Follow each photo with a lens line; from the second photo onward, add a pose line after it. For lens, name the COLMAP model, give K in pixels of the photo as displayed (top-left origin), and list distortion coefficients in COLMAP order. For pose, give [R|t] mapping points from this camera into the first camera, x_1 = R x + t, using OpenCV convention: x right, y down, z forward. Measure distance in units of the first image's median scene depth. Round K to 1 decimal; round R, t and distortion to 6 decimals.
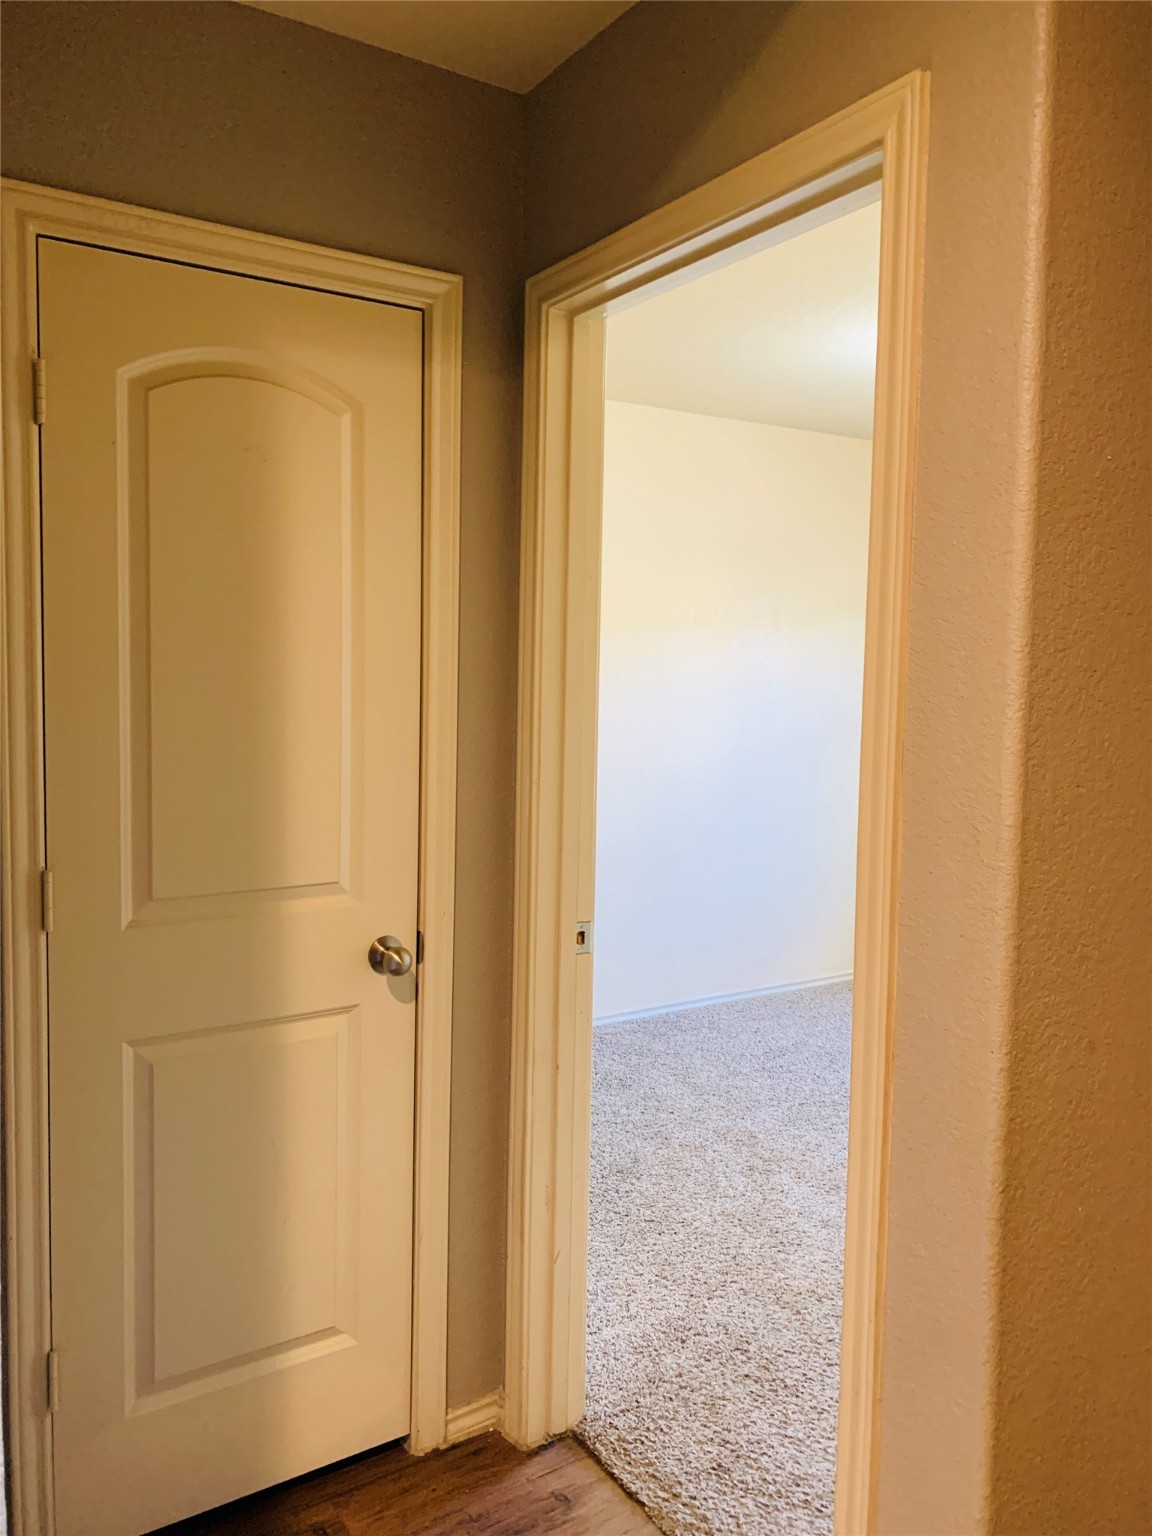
lens RADIAL K [[1182.1, 0, 575.0], [0, 1182.1, 767.6], [0, 0, 1]] dist [0.038640, -0.033215]
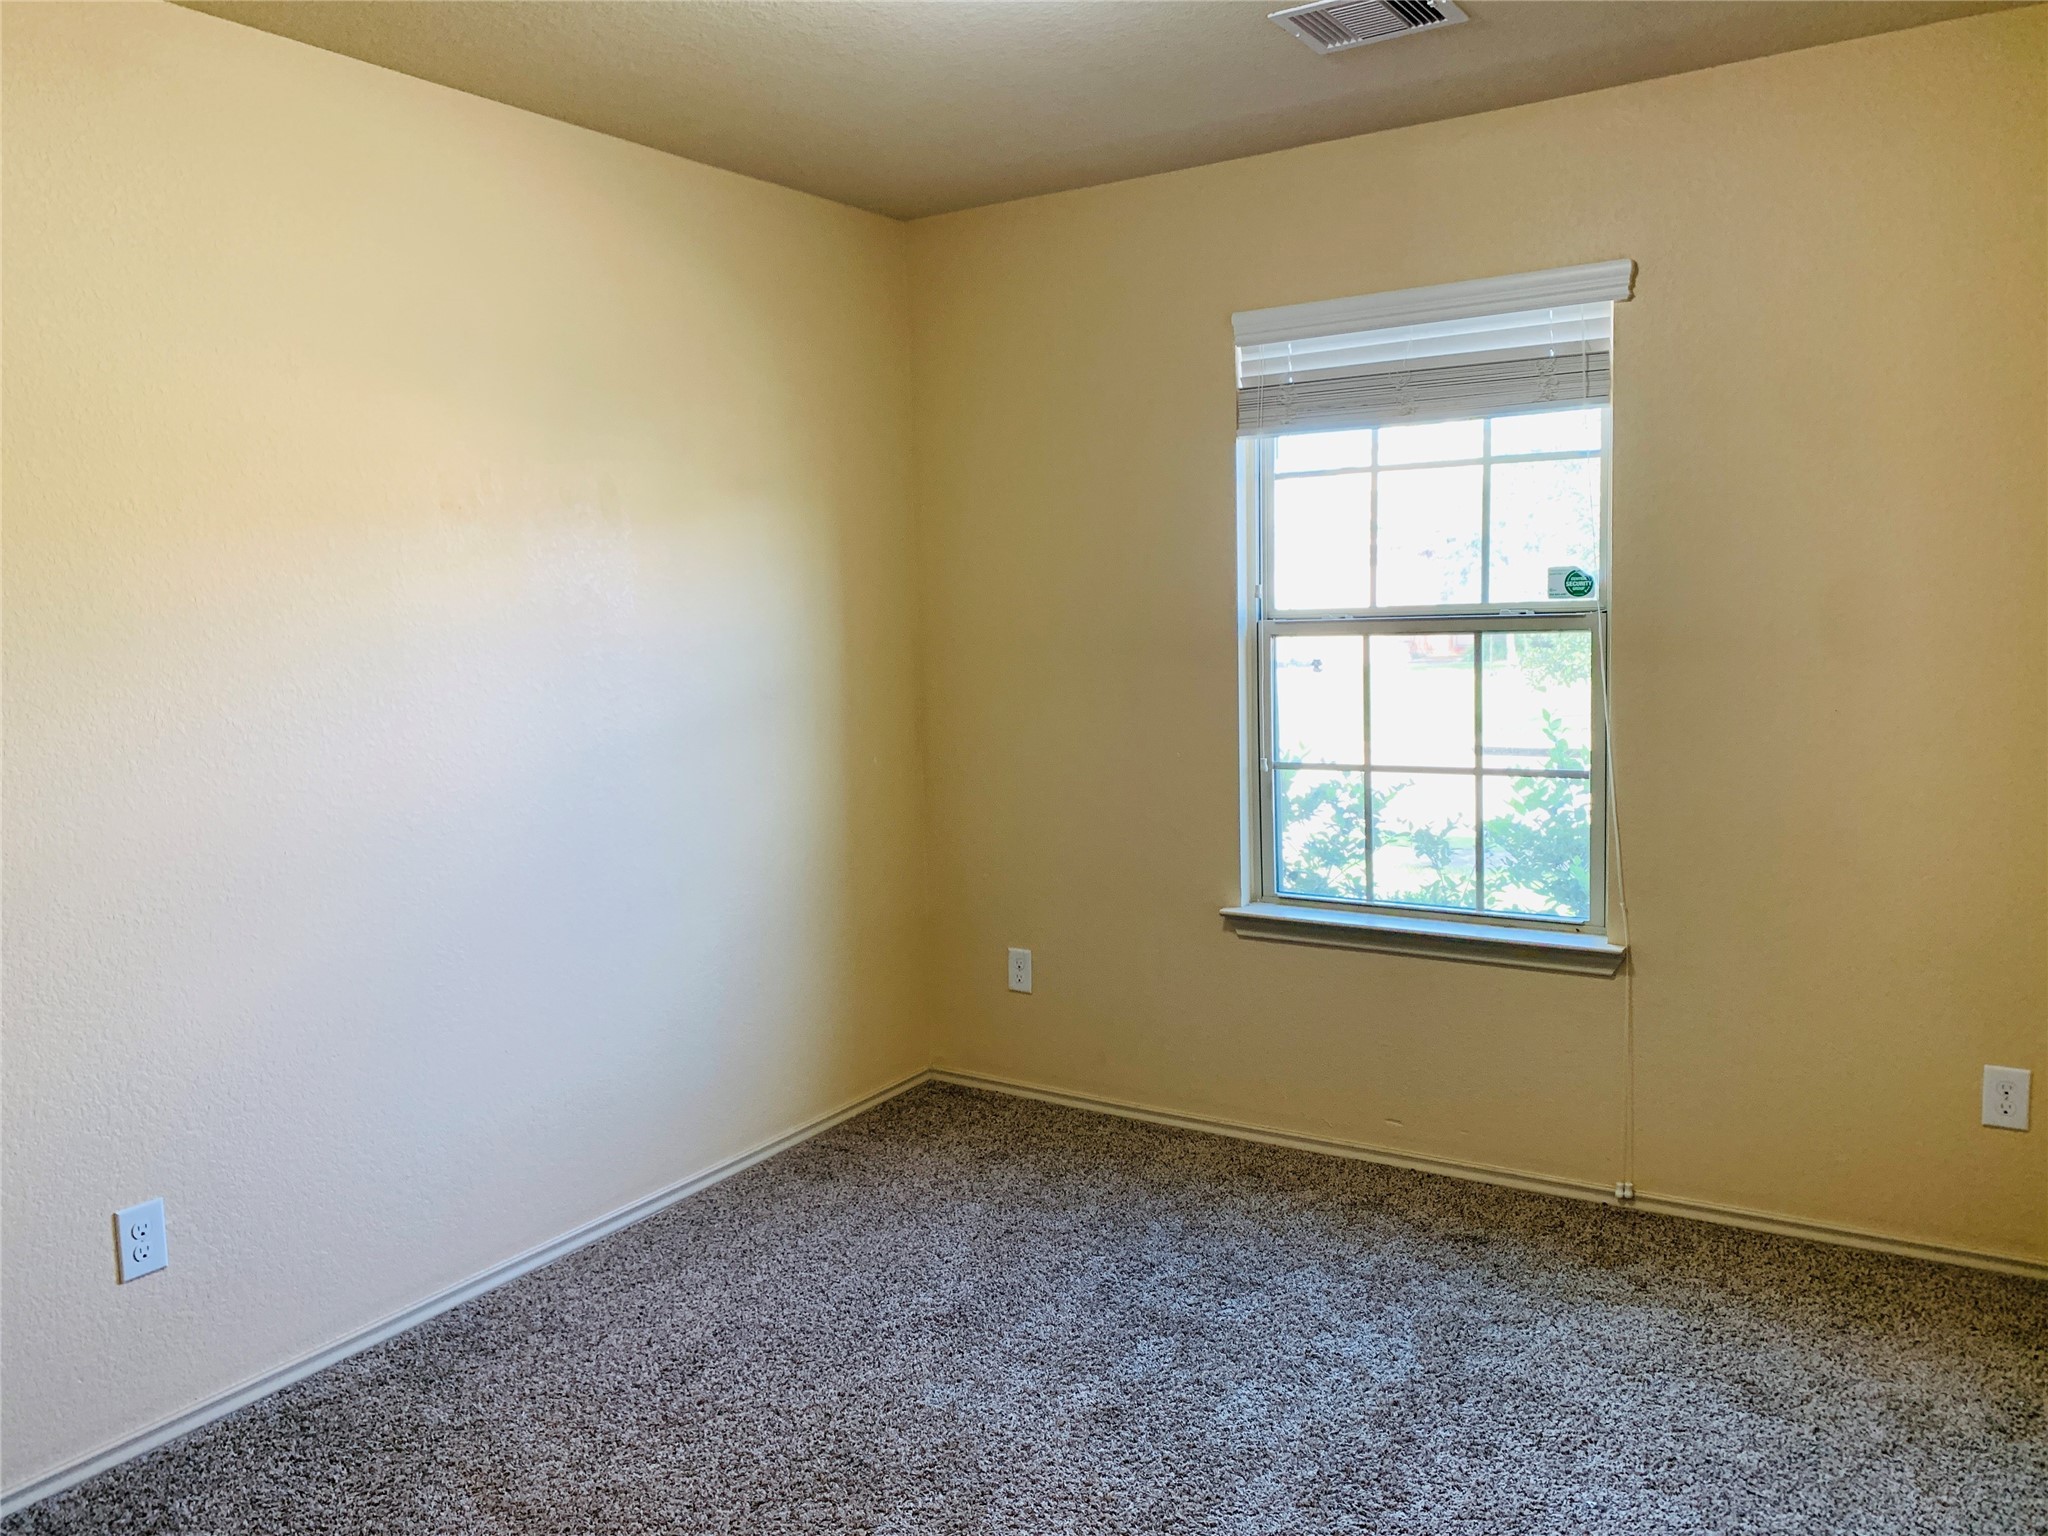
lens RADIAL K [[1576.2, 0, 1015.7], [0, 1576.2, 759.2], [0, 0, 1]] dist [0.038640, -0.033215]
pose [[0.908342, -0.089377, 0.408567, 0.043395], [0.087065, 0.995906, 0.024295, -0.019465], [-0.409066, 0.013504, 0.912405, 0.313699]]
